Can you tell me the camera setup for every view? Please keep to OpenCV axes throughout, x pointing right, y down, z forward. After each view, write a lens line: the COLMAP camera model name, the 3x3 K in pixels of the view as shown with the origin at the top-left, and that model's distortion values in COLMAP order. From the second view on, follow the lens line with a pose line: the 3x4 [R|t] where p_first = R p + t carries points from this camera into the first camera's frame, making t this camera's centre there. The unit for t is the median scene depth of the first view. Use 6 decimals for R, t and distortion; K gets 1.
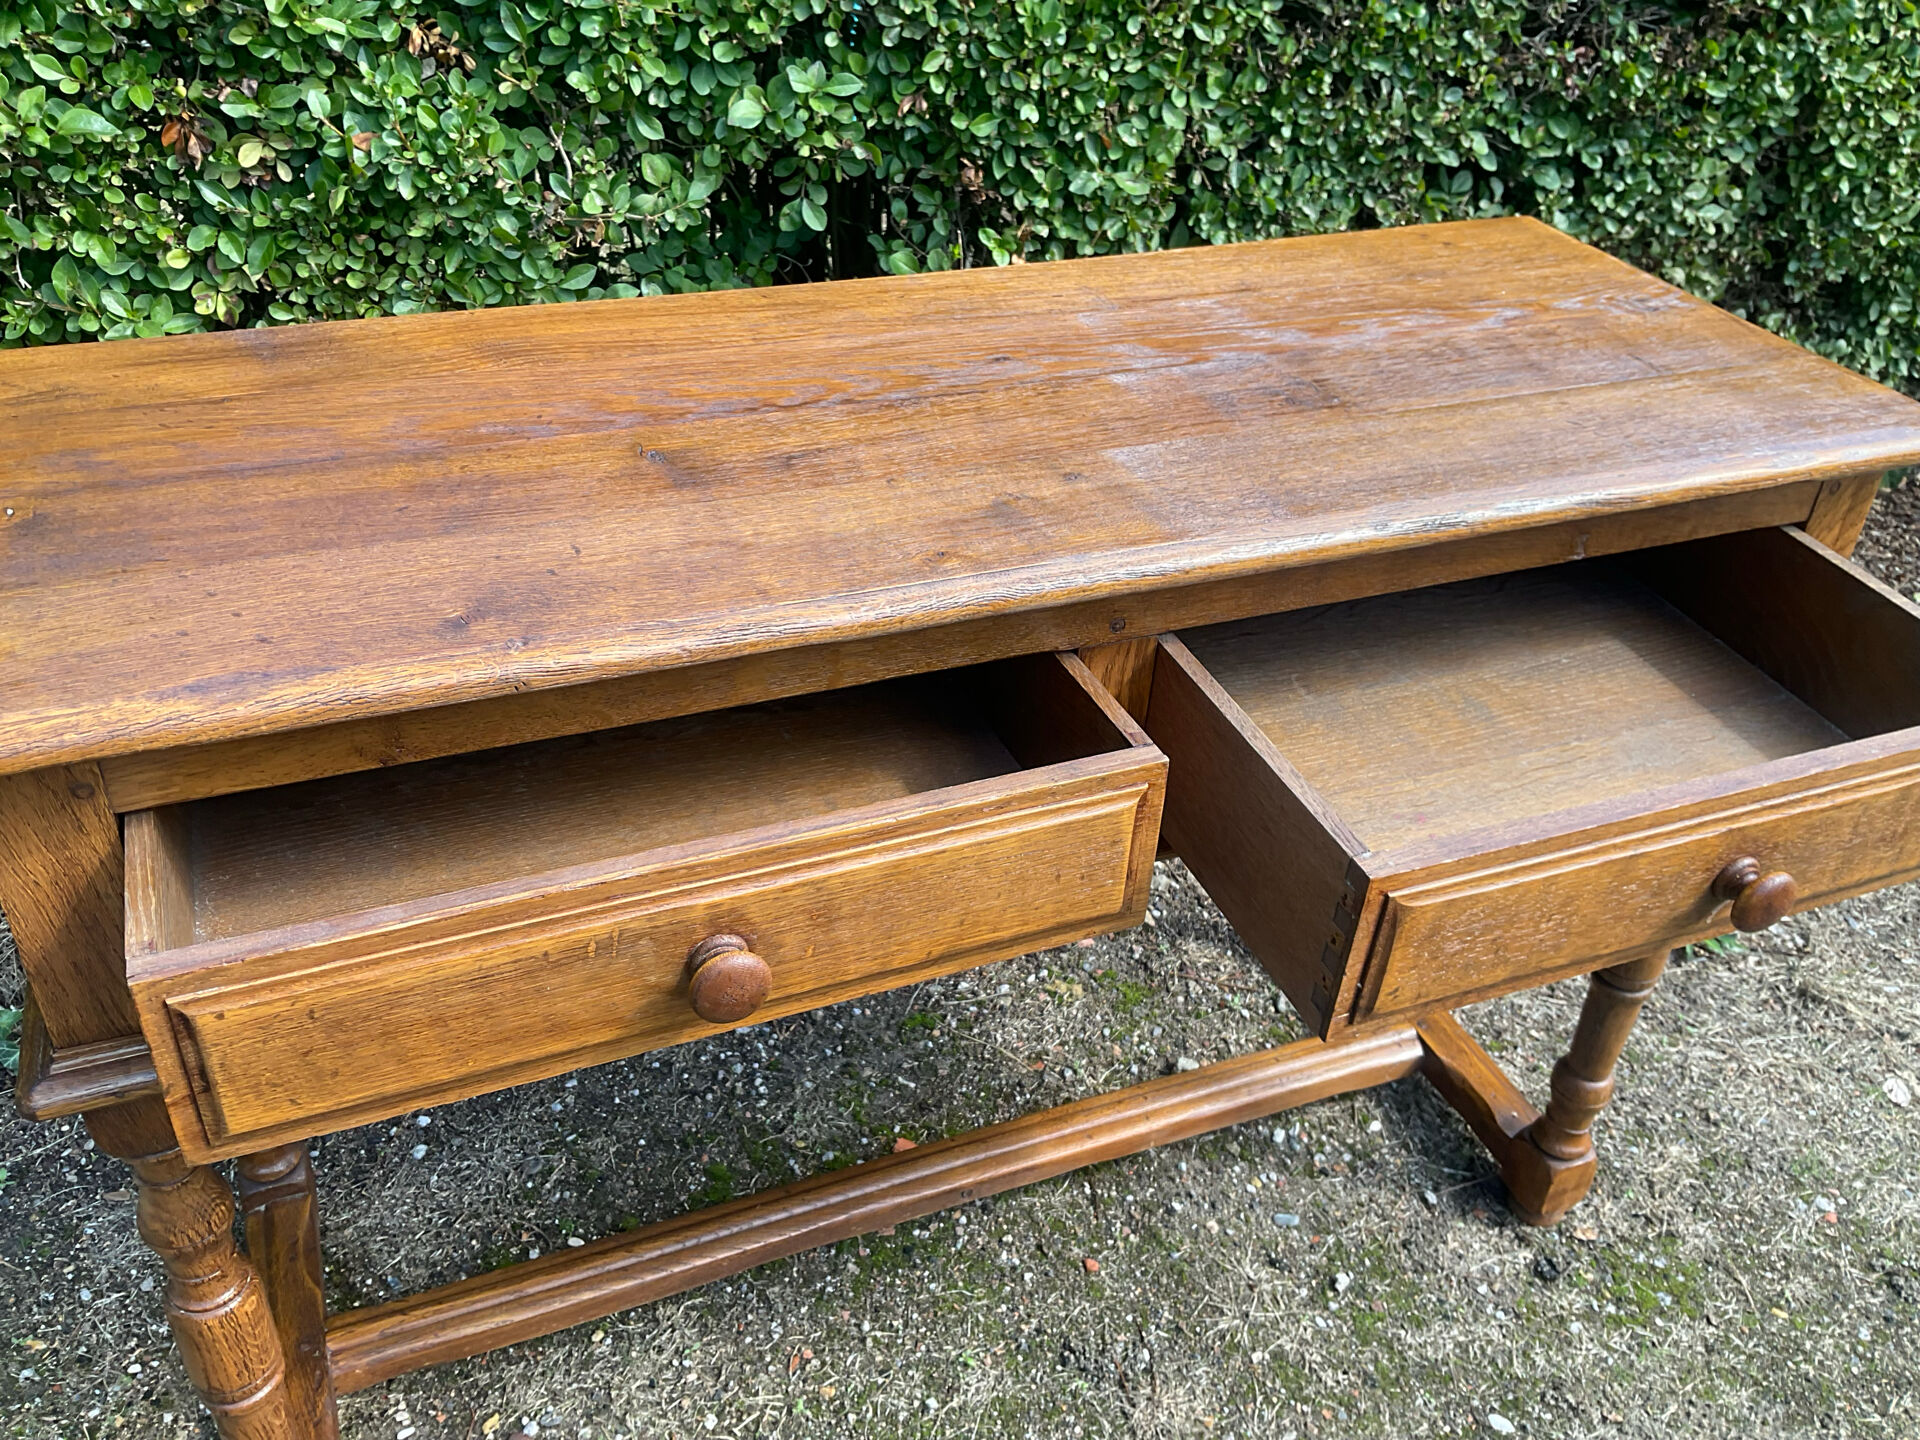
lens RADIAL K [[1594.4, 0, 951.4], [0, 1594.4, 711.5], [0, 0, 1]] dist [0.102355, -0.219624]
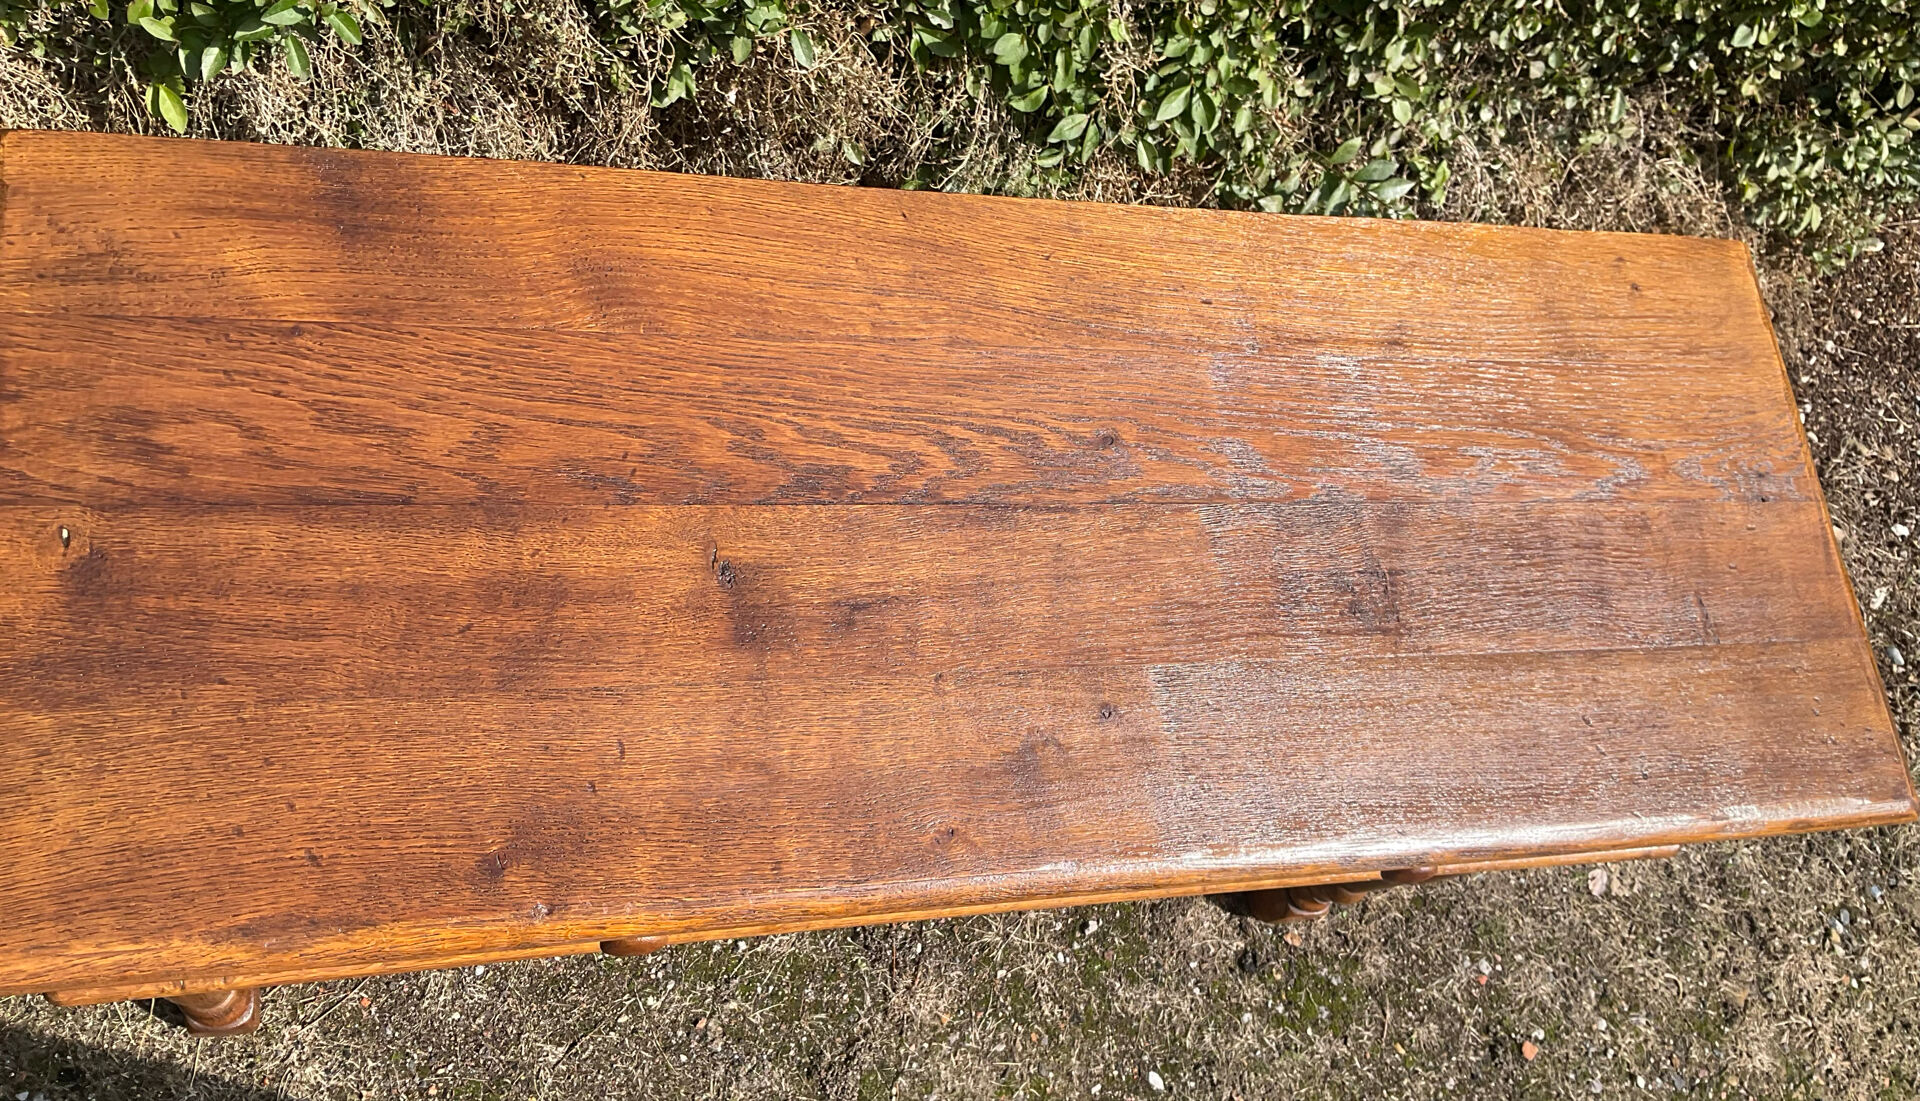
lens RADIAL K [[1585.9, 0, 955.9], [0, 1585.9, 557.5], [0, 0, 1]] dist [0.116326, -0.252126]
pose [[0.934437, 0.322888, 0.150233, -0.125995], [-0.352932, 0.783233, 0.511845, -0.445608], [0.047601, -0.531309, 0.845840, 0.112694]]
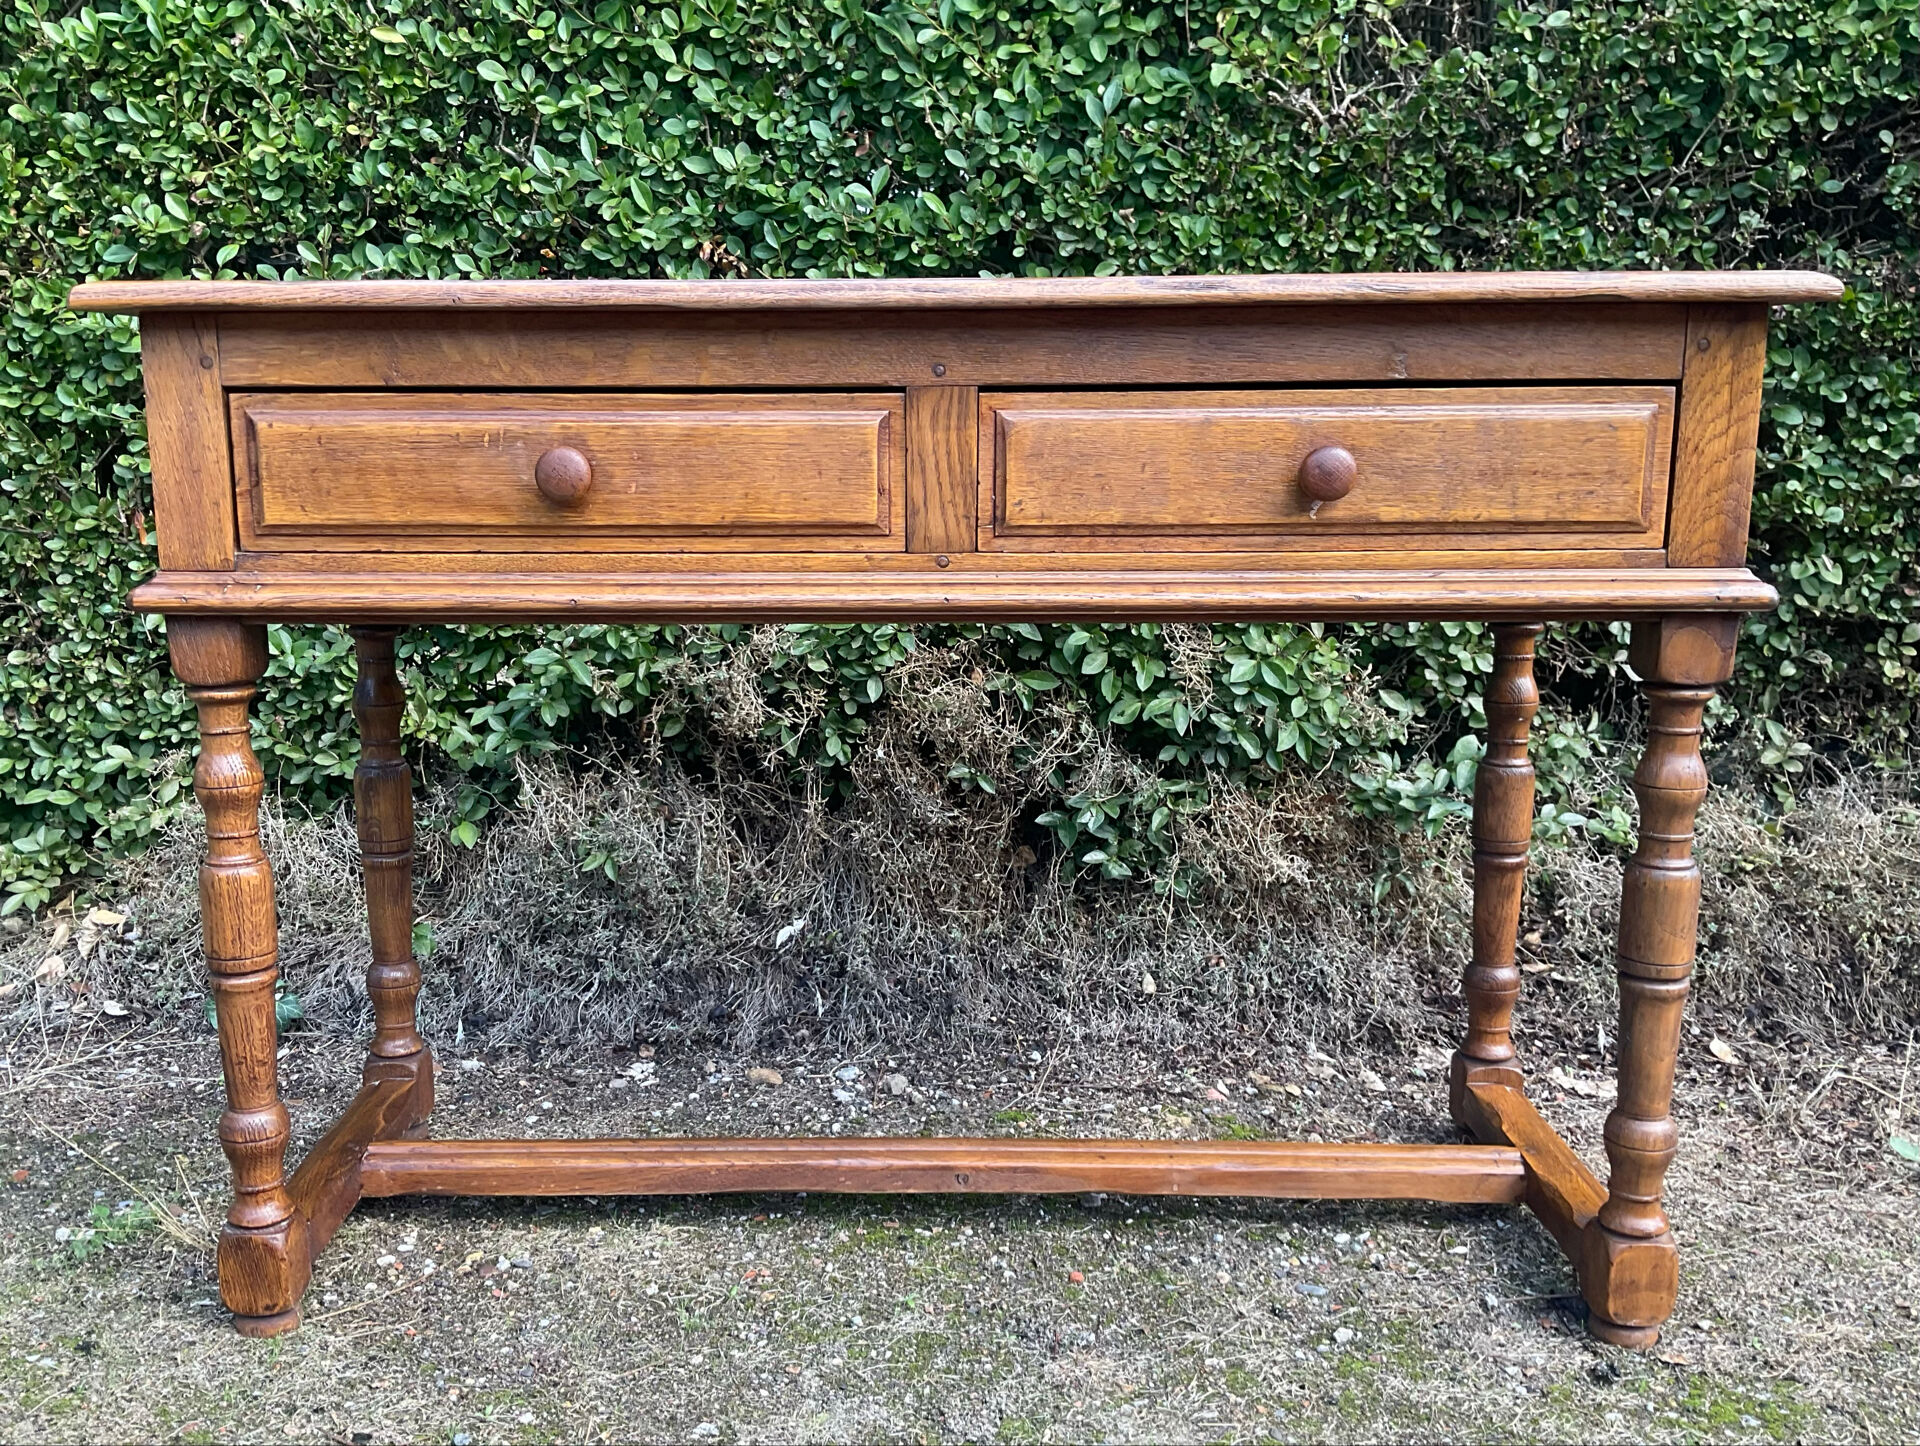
lens RADIAL K [[1740.2, 0, 884.8], [0, 1740.2, 741.6], [0, 0, 1]] dist [0.087782, -0.173409]
pose [[0.917327, 0.024828, -0.397359, 0.379207], [-0.180559, 0.915458, -0.359631, 0.439773], [0.354837, 0.401646, 0.844258, -0.036573]]
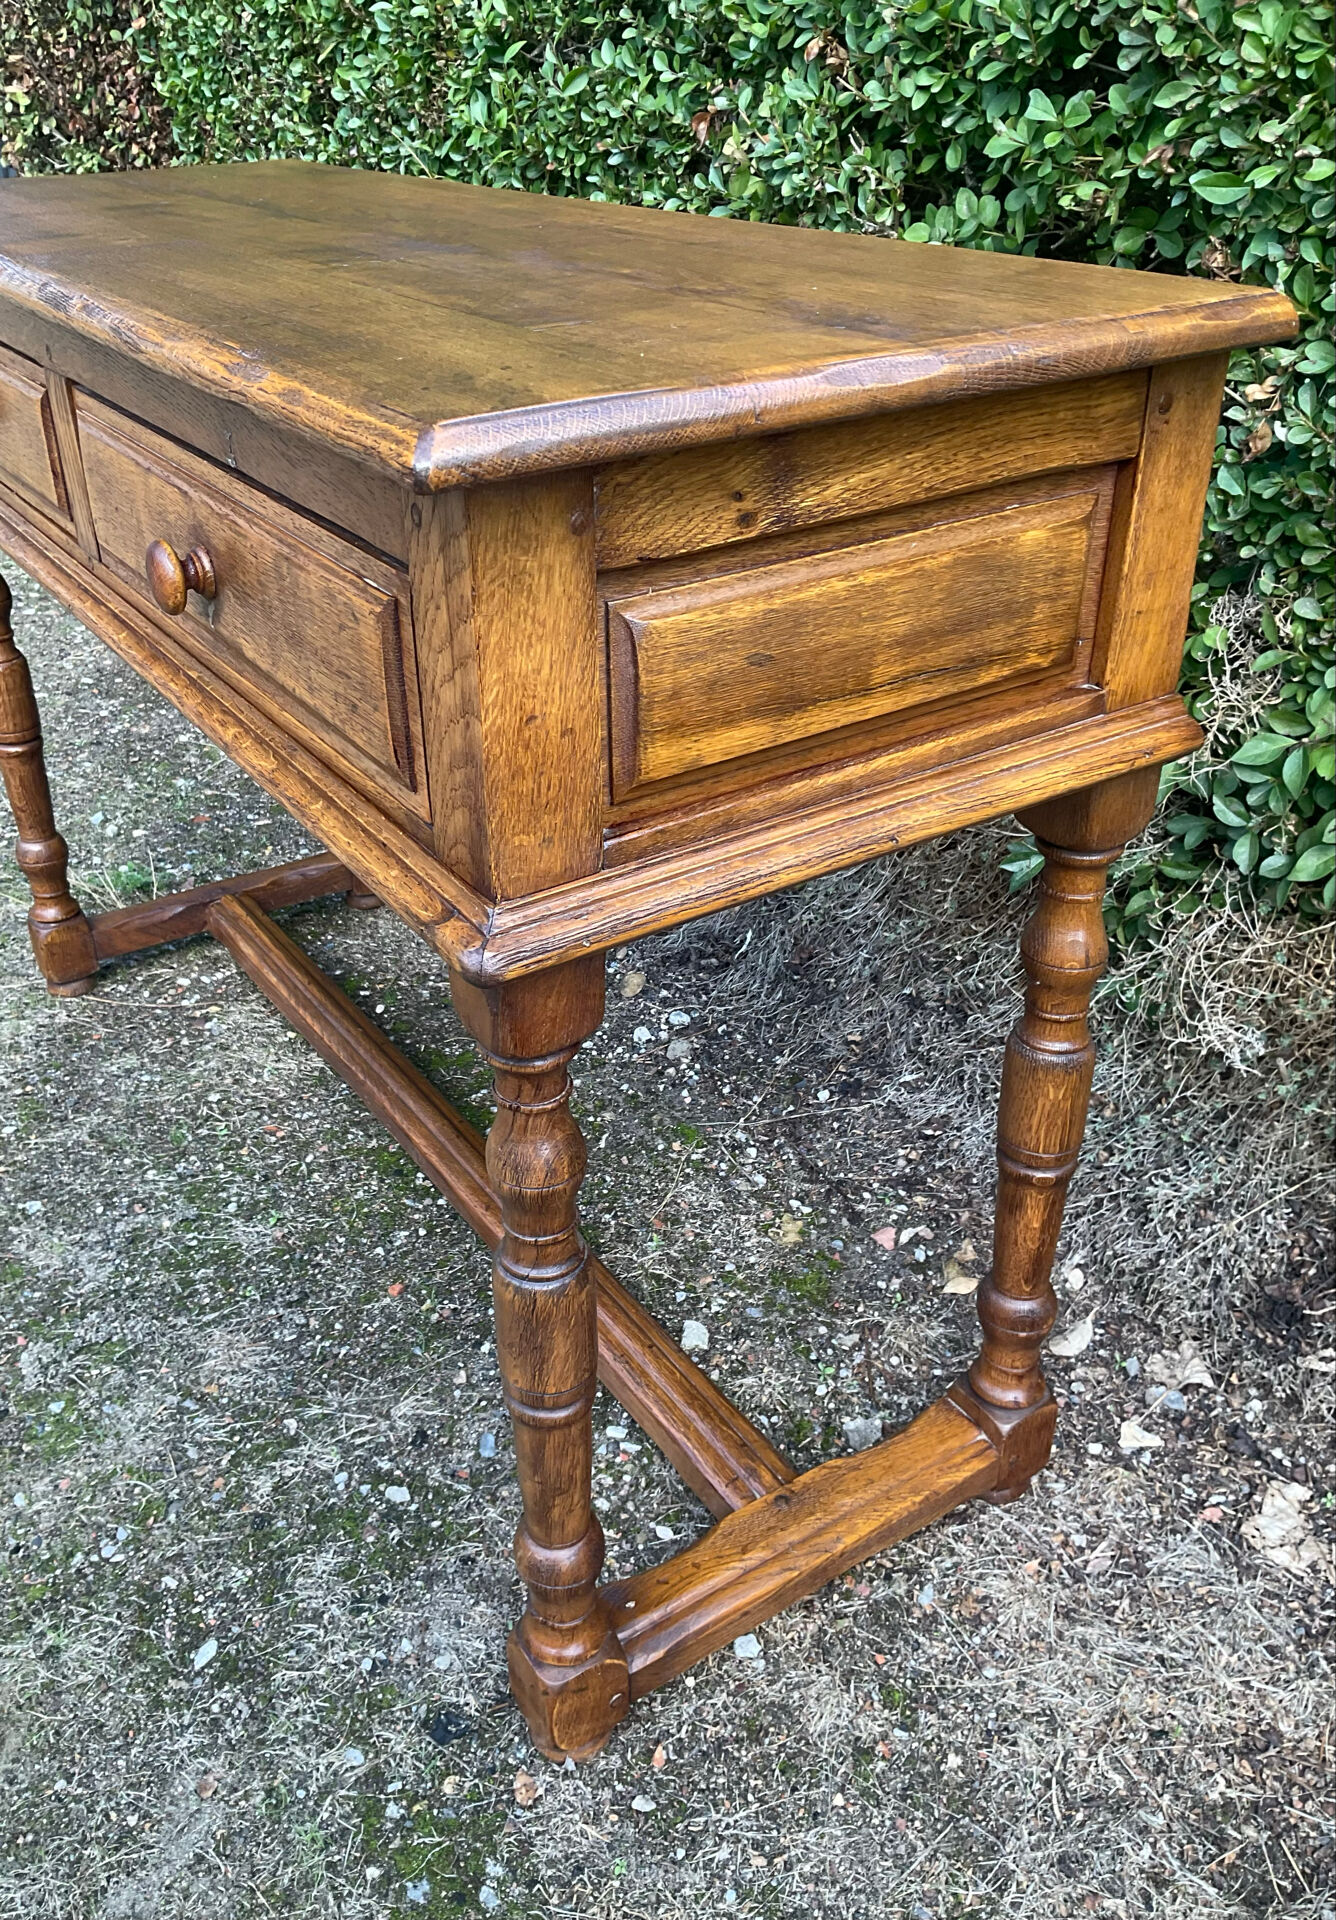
lens RADIAL K [[1589.8, 0, 619.4], [0, 1589.8, 953.4], [0, 0, 1]] dist [0.090735, -0.176472]
pose [[0.184292, 0.451254, -0.873159, 0.832623], [-0.528620, 0.794453, 0.299006, -0.163557], [0.828611, 0.406465, 0.384954, 0.654638]]
